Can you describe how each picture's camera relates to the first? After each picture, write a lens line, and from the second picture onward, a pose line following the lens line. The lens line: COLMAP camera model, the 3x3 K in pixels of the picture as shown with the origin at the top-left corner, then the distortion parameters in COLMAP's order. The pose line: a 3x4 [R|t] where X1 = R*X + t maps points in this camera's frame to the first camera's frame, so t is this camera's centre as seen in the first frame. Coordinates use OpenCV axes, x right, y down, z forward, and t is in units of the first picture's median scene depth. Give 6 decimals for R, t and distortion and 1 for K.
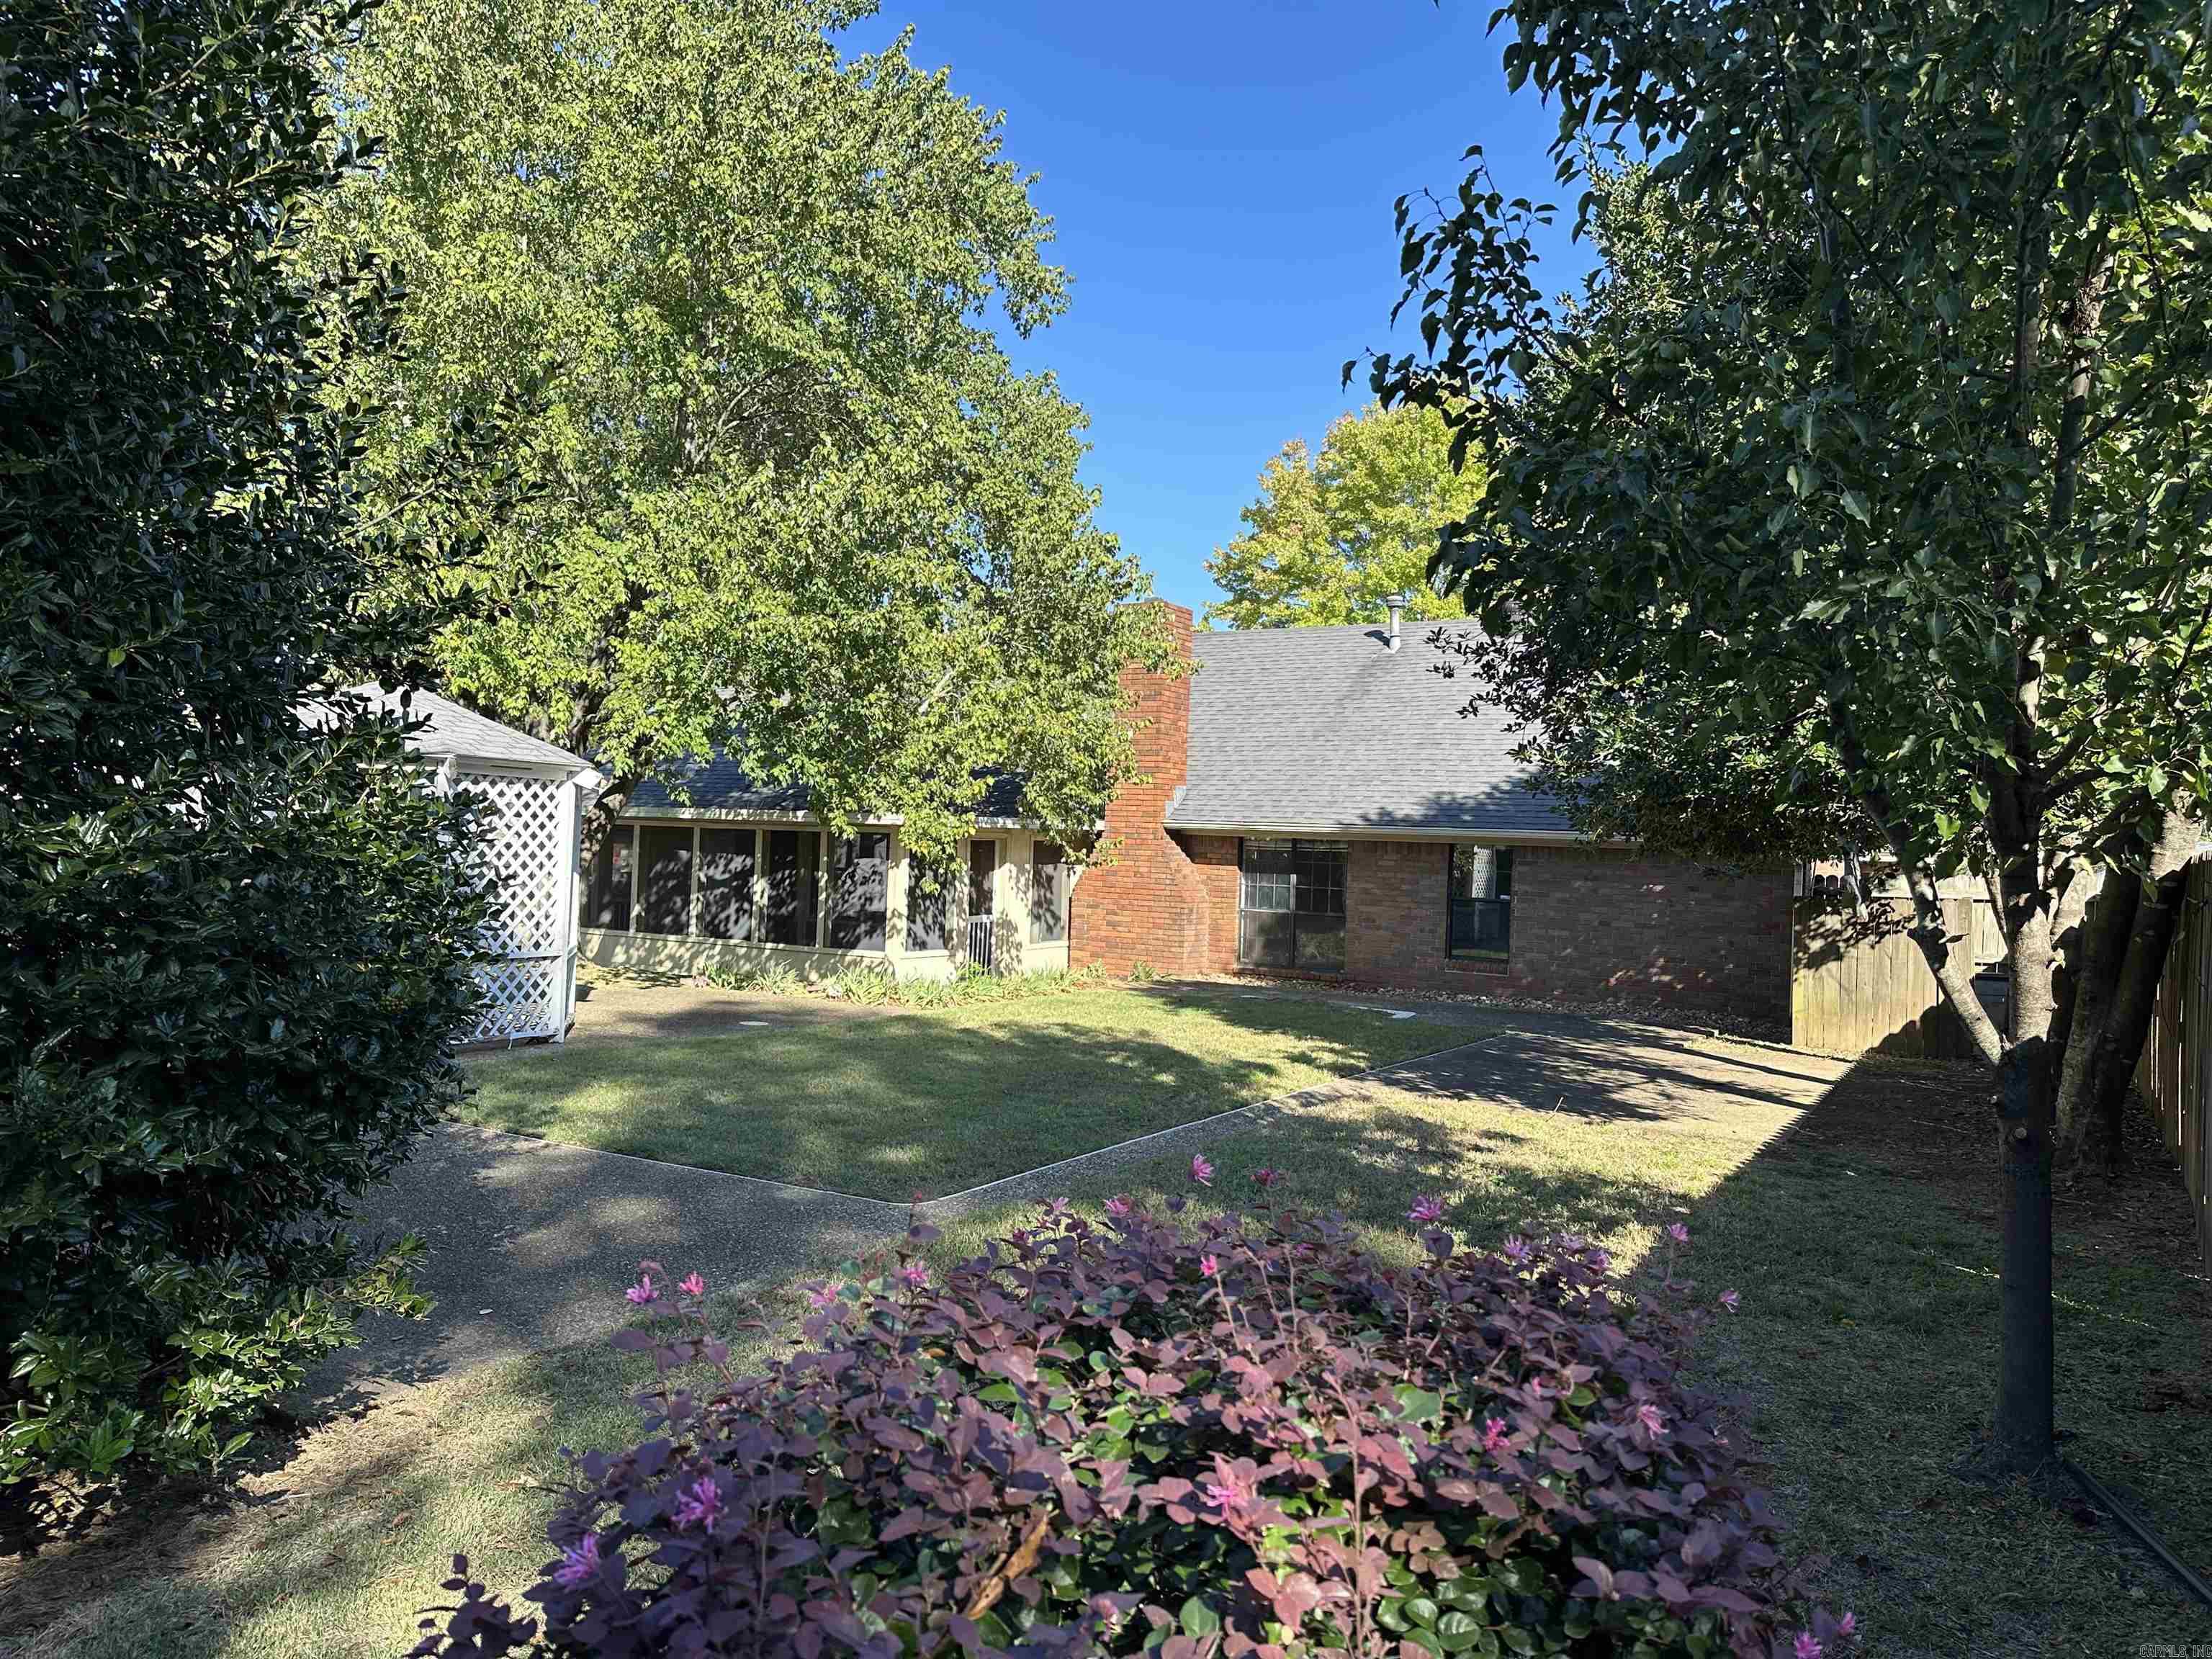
lens RADIAL K [[1542.0, 0, 1106.0], [0, 1542.0, 829.5], [0, 0, 1]] dist [0.078452, 0.000131]
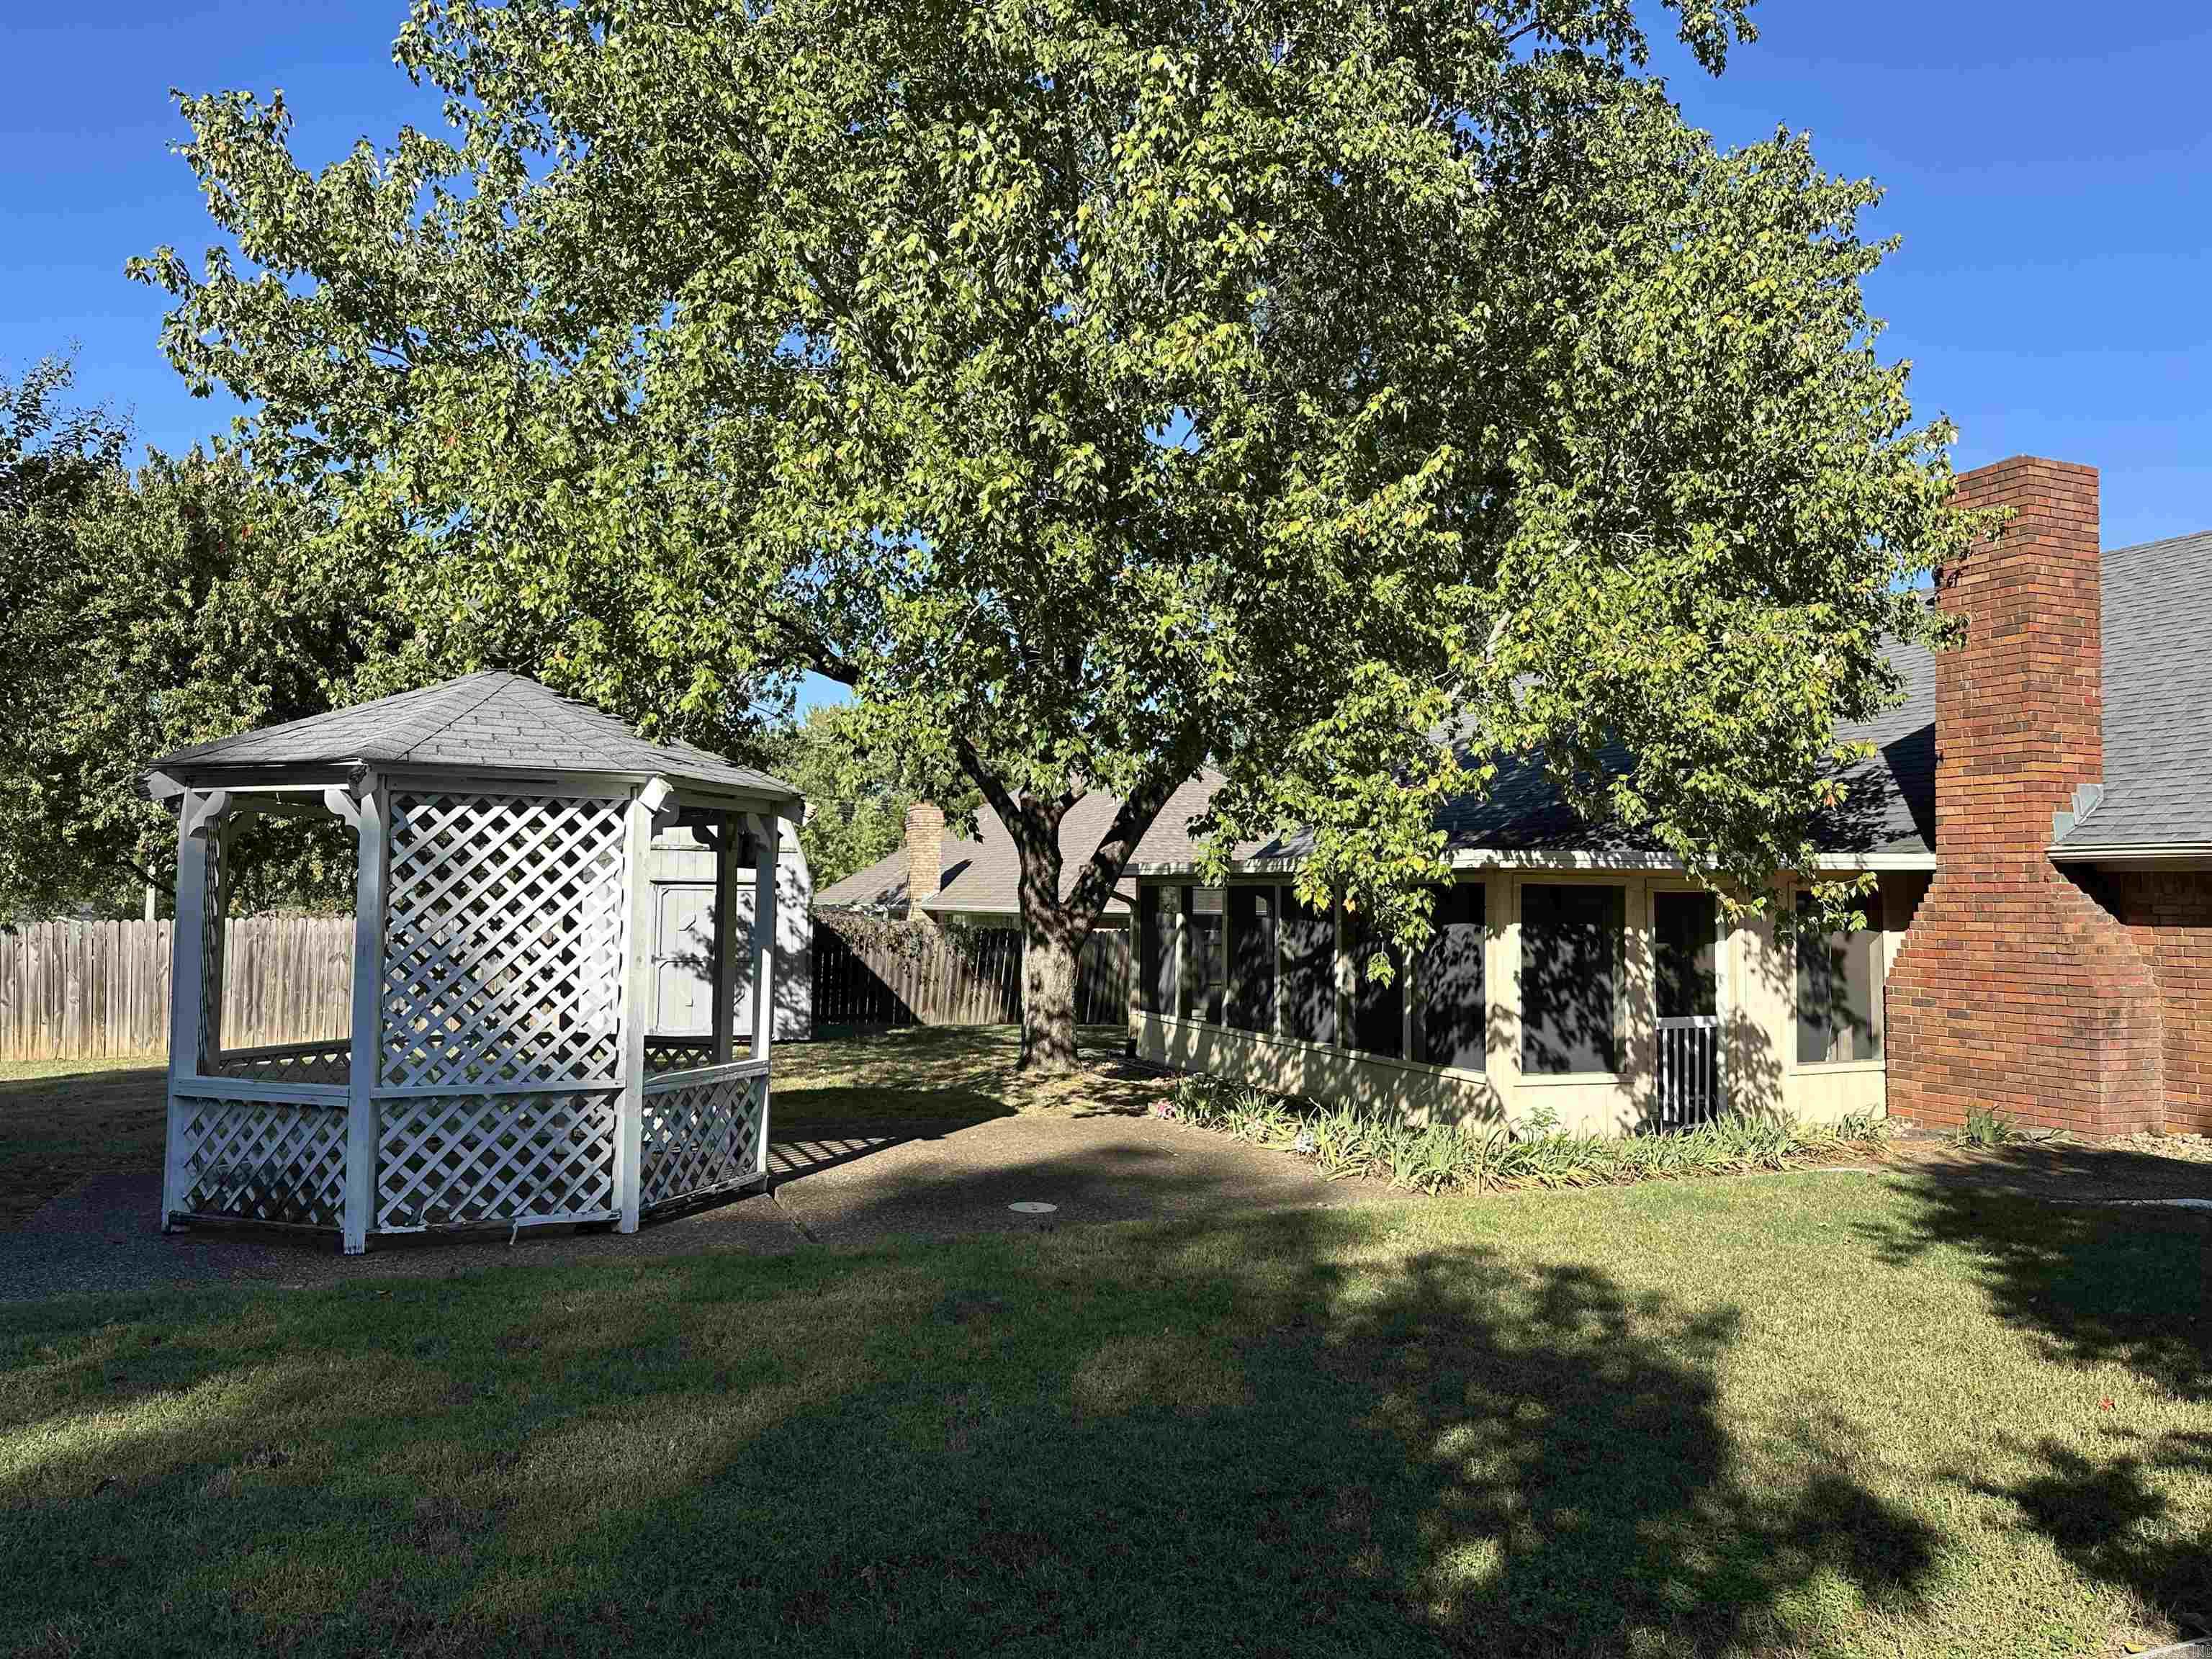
lens RADIAL K [[1542.0, 0, 1106.0], [0, 1542.0, 829.5], [0, 0, 1]] dist [0.078452, 0.000131]
pose [[0.806204, -0.050611, -0.589469, 0.100639], [0.022955, 0.998260, -0.054315, 0.010972], [0.591193, 0.030257, 0.805963, 0.380207]]
